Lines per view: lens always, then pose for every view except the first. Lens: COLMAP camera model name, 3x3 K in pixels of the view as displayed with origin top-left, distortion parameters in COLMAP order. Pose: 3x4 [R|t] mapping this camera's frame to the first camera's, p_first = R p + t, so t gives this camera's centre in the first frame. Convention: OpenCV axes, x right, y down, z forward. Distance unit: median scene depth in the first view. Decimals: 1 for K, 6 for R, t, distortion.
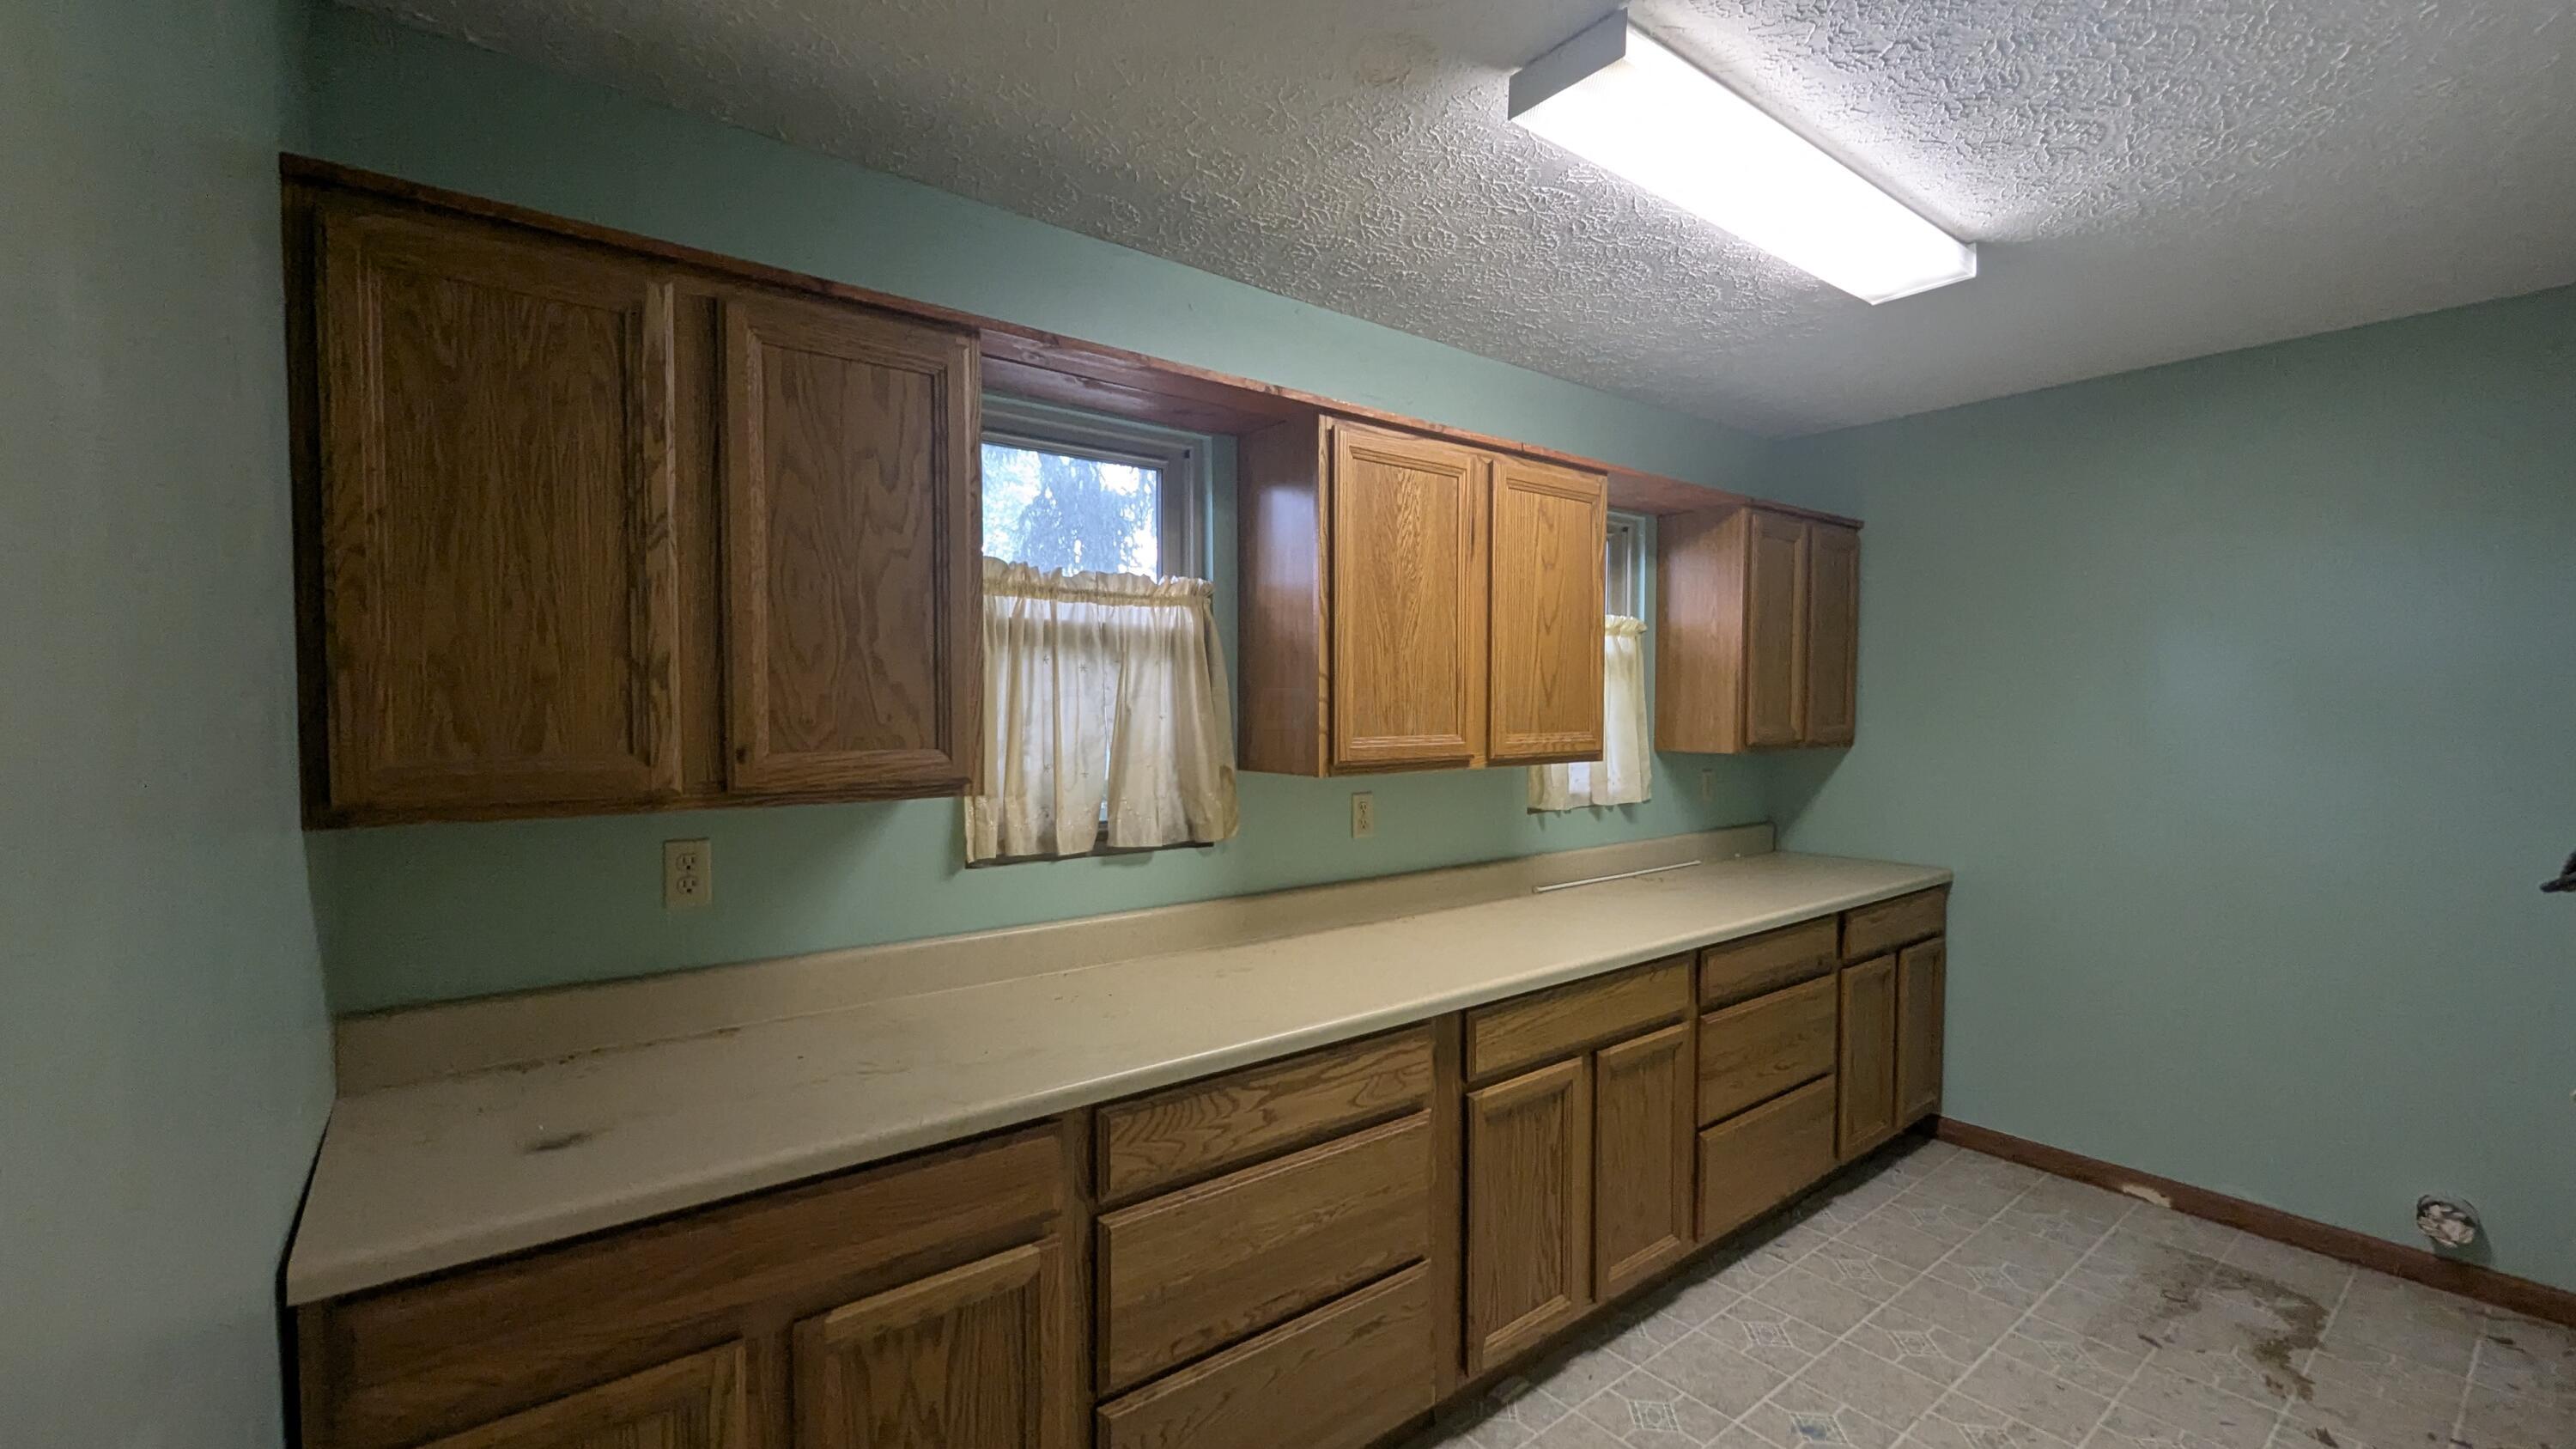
lens RADIAL K [[1065.4, 0, 1310.6], [0, 1065.4, 735.8], [0, 0, 1]] dist [-0.002115, 0.000113]
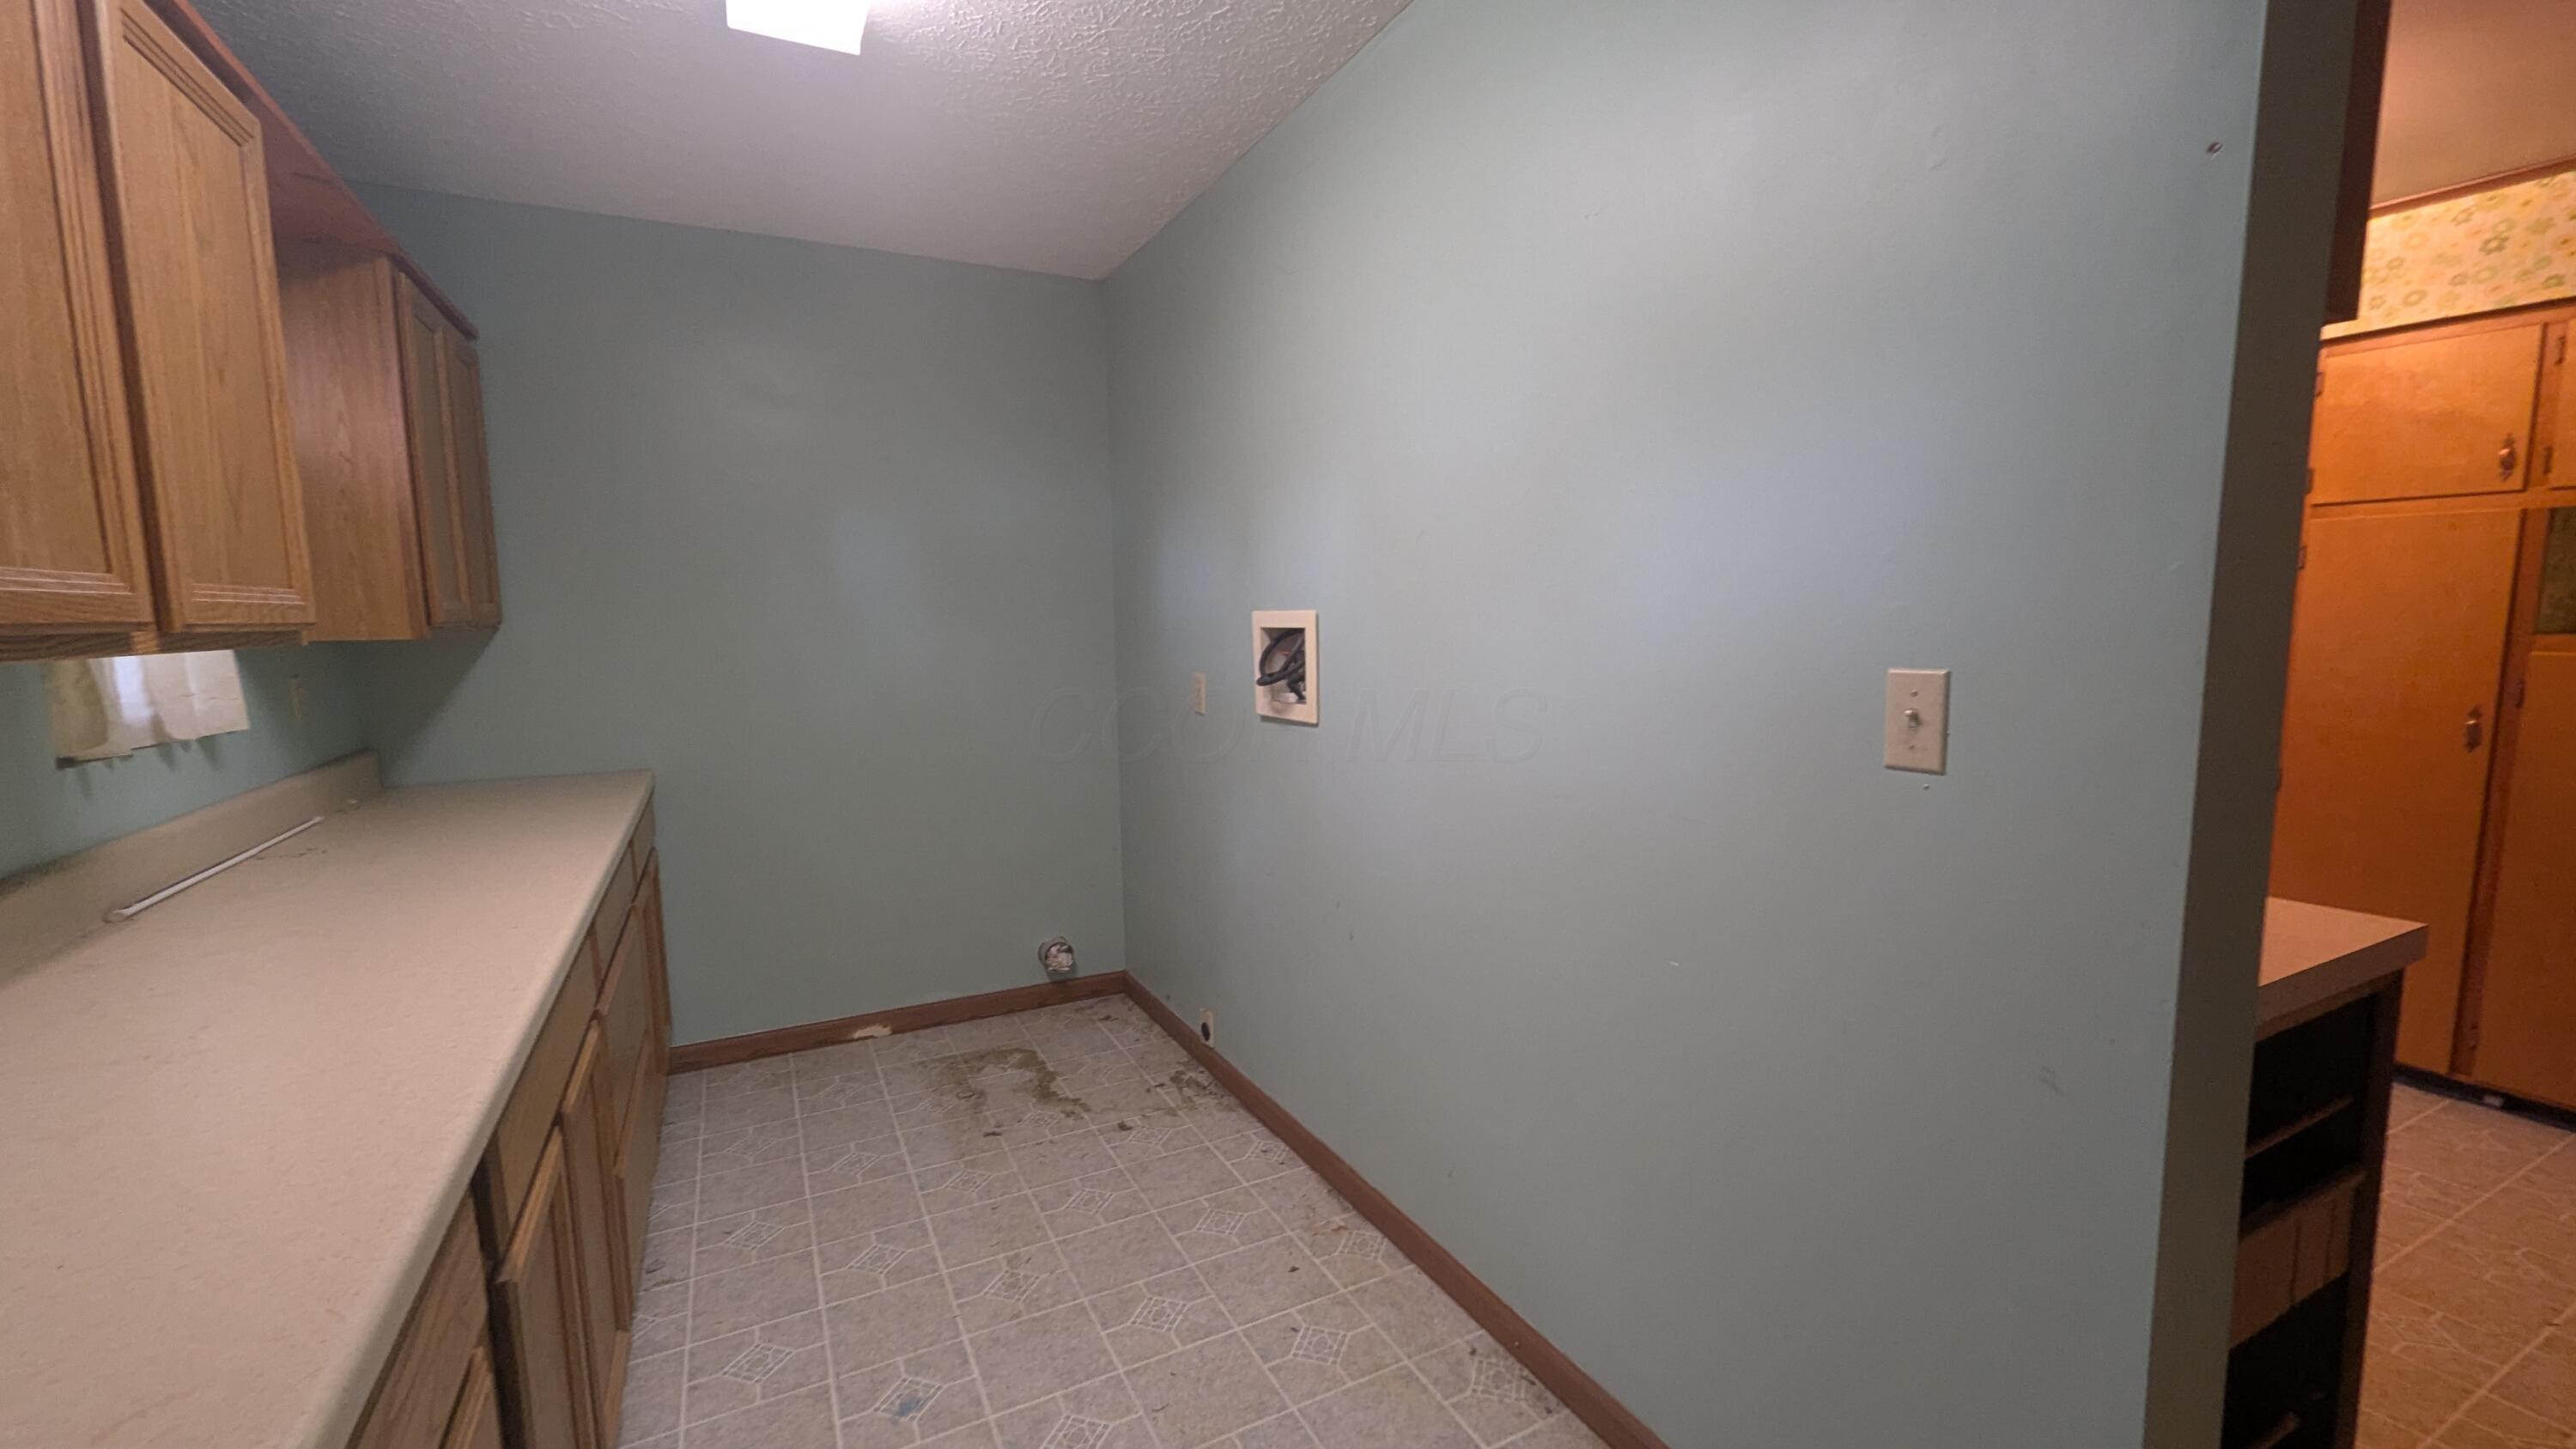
lens RADIAL K [[1065.4, 0, 1288.5], [0, 1065.4, 741.8], [0, 0, 1]] dist [-0.002115, 0.000113]
pose [[0.187542, -0.119711, 0.974934, -0.176568], [0.044958, 0.992552, 0.113226, 0.034644], [-0.981227, 0.022596, 0.191527, 0.398056]]
